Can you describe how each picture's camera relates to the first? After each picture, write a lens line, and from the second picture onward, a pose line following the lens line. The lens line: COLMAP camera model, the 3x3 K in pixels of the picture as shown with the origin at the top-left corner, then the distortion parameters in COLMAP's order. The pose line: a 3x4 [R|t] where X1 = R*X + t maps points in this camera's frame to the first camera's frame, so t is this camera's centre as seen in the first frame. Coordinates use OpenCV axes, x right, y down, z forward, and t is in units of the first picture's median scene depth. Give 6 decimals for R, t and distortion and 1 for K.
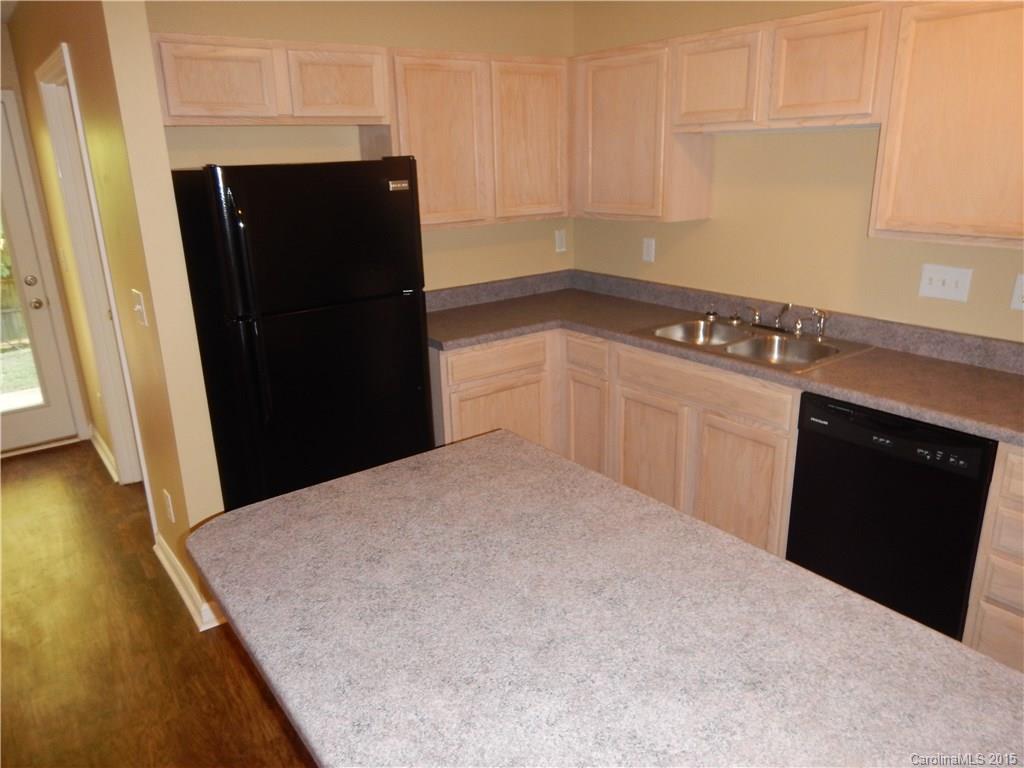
lens RADIAL K [[726.2, 0, 513.2], [0, 726.2, 372.0], [0, 0, 1]] dist [0.003880, 0.004038]
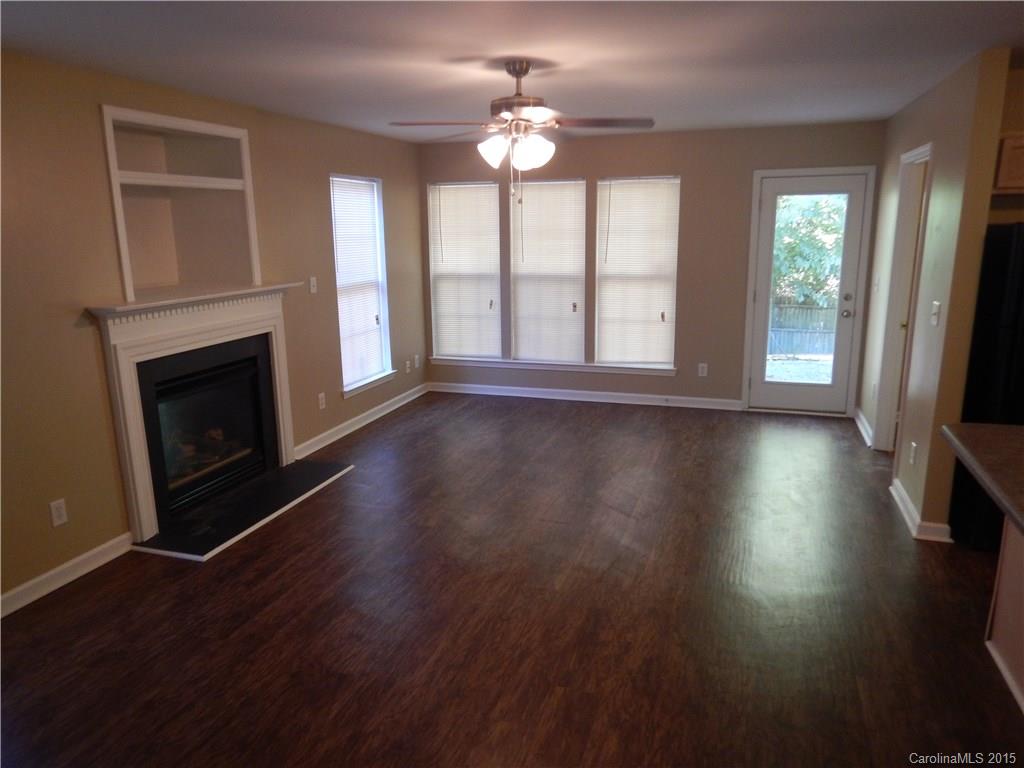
lens RADIAL K [[727.4, 0, 514.1], [0, 727.4, 365.4], [0, 0, 1]] dist [0.027025, -0.001569]
pose [[0.571353, 0.188075, -0.798864, 0.201936], [-0.251218, 0.966743, 0.047926, 0.148387], [0.781310, 0.173306, 0.599599, -0.522200]]
